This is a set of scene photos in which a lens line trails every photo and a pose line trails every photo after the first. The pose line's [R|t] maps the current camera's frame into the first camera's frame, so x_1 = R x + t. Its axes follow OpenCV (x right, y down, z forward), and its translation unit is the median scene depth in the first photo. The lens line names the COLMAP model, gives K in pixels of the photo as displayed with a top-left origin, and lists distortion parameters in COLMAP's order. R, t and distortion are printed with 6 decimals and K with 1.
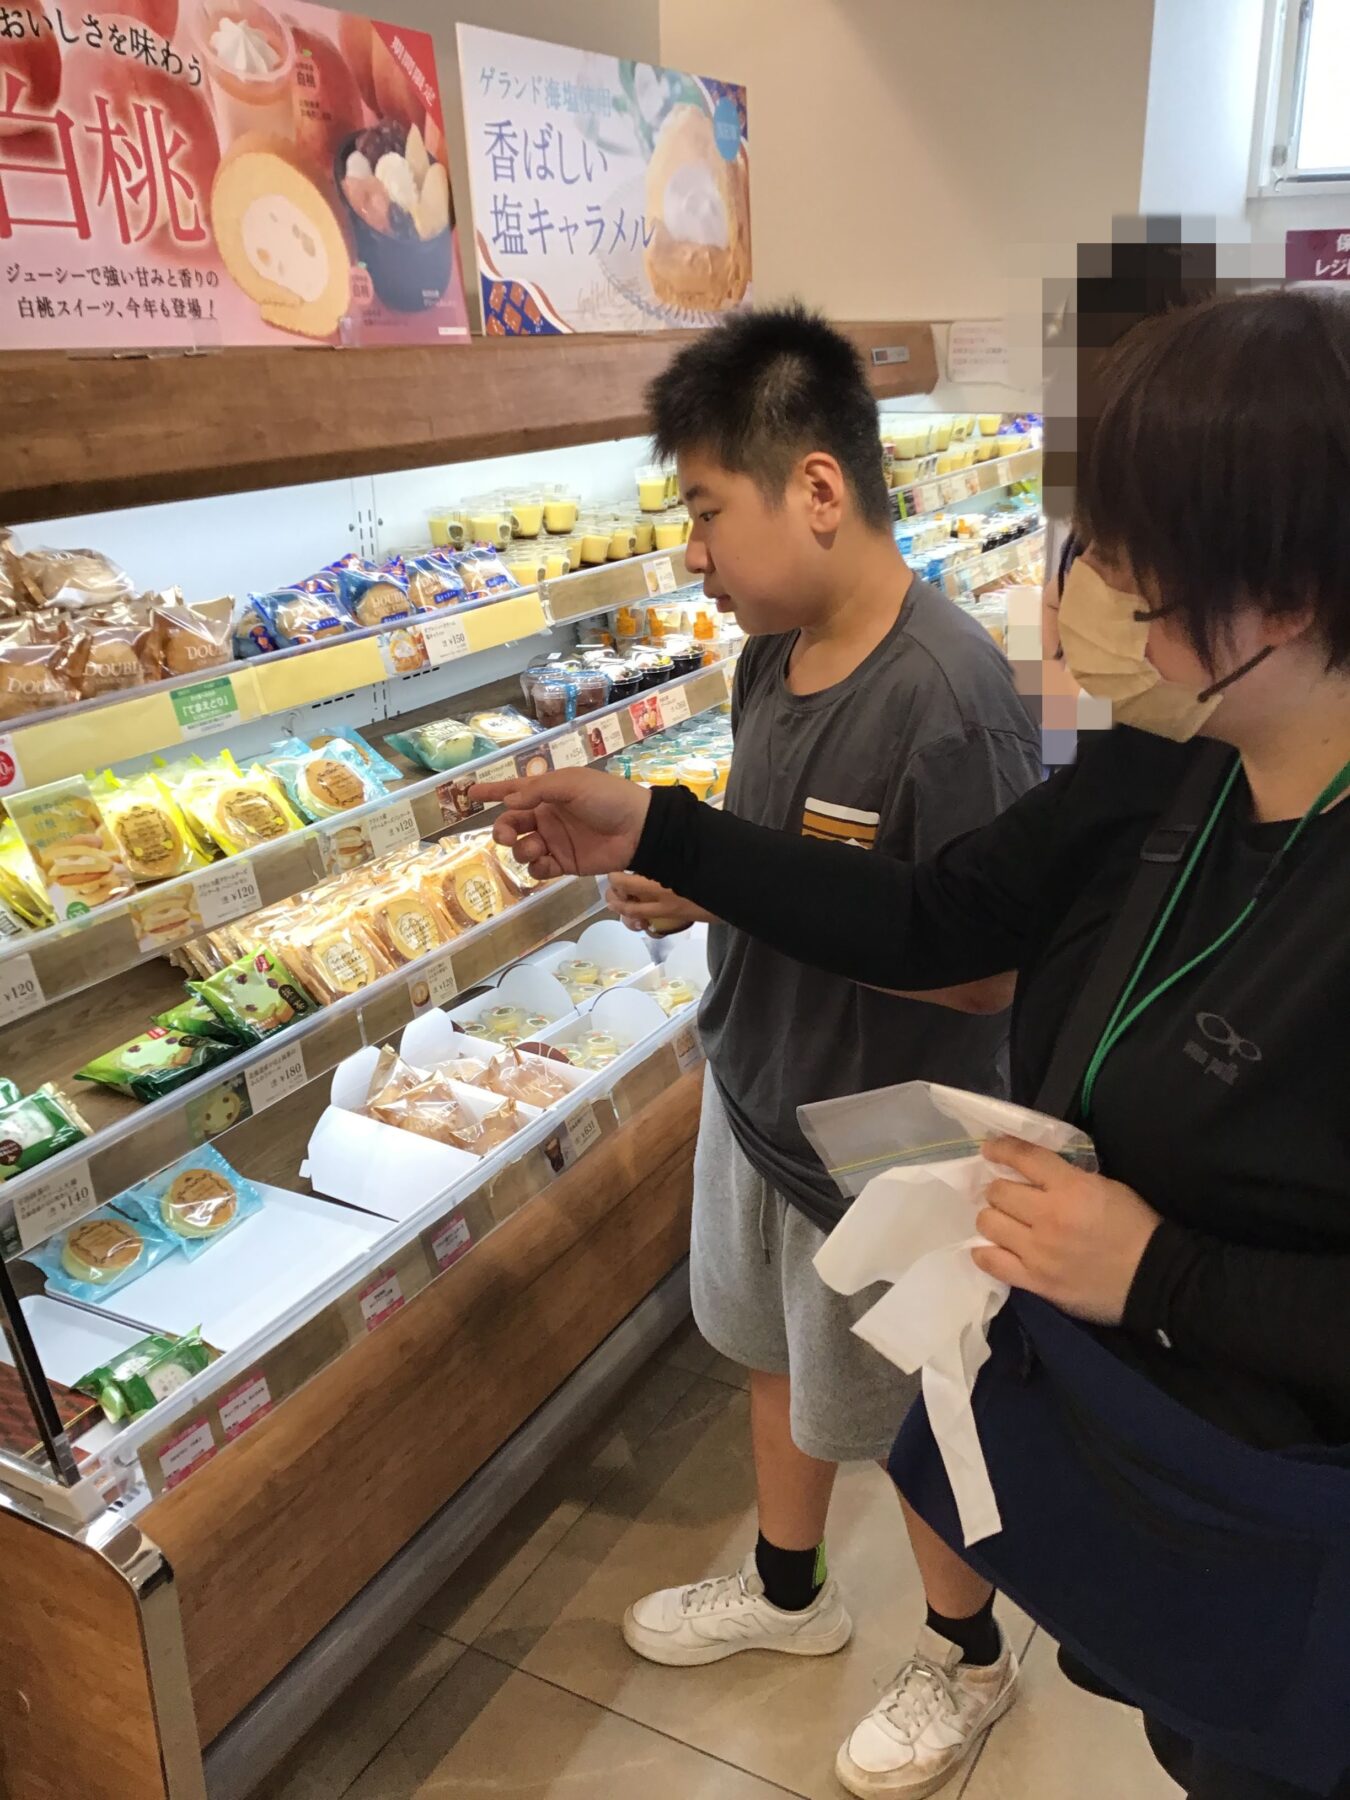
lens RADIAL K [[1650.9, 0, 675.0], [0, 1650.9, 900.0], [0, 0, 1]] dist [0.051863, -0.119218]
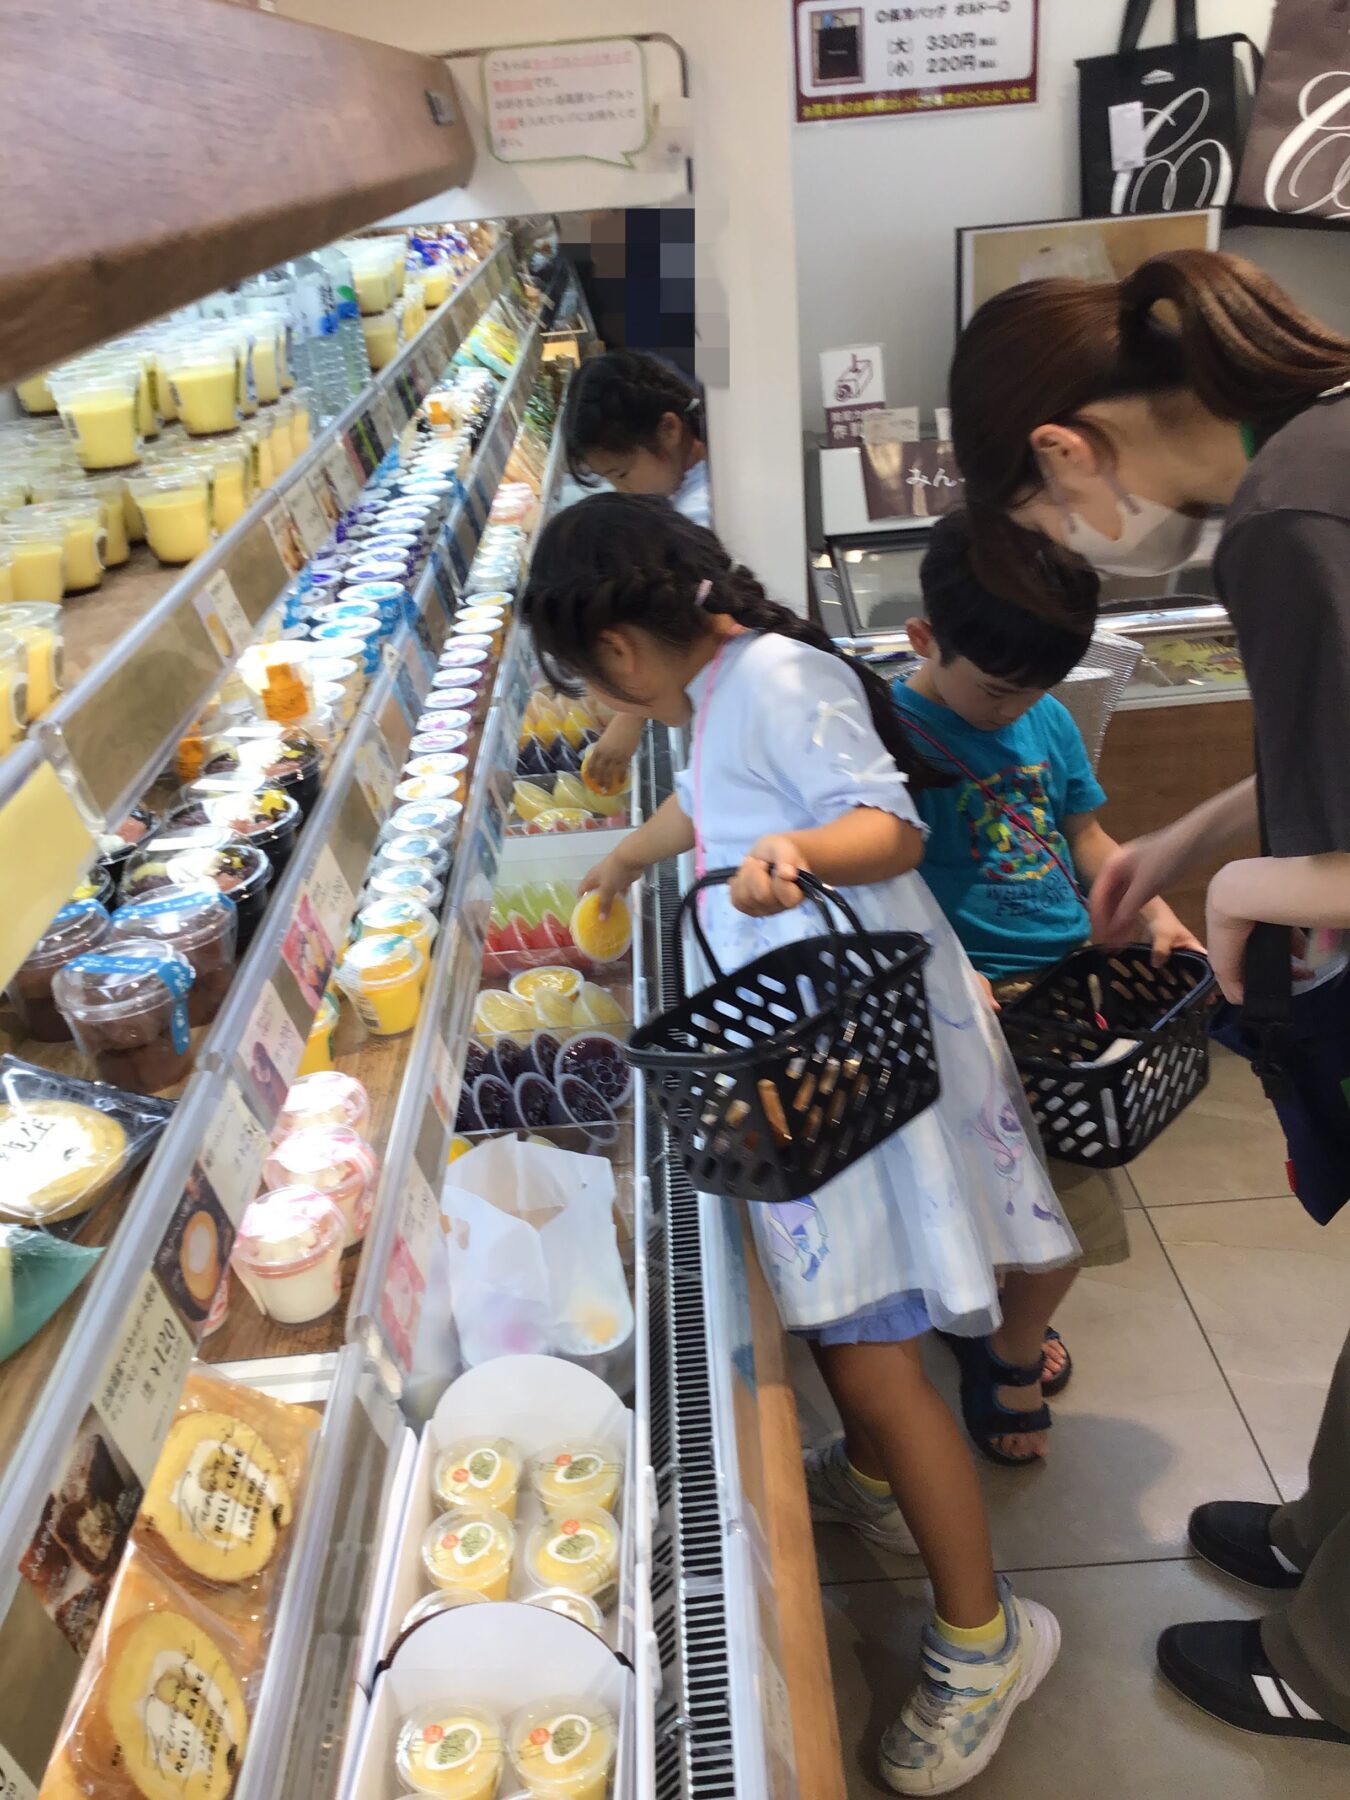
lens RADIAL K [[1650.9, 0, 675.0], [0, 1650.9, 900.0], [0, 0, 1]] dist [0.051863, -0.119218]
pose [[0.858978, -0.260566, 0.440752, -0.100660], [0.226448, 0.965390, 0.129399, -0.129645], [-0.459214, -0.011344, 0.888253, 0.469427]]
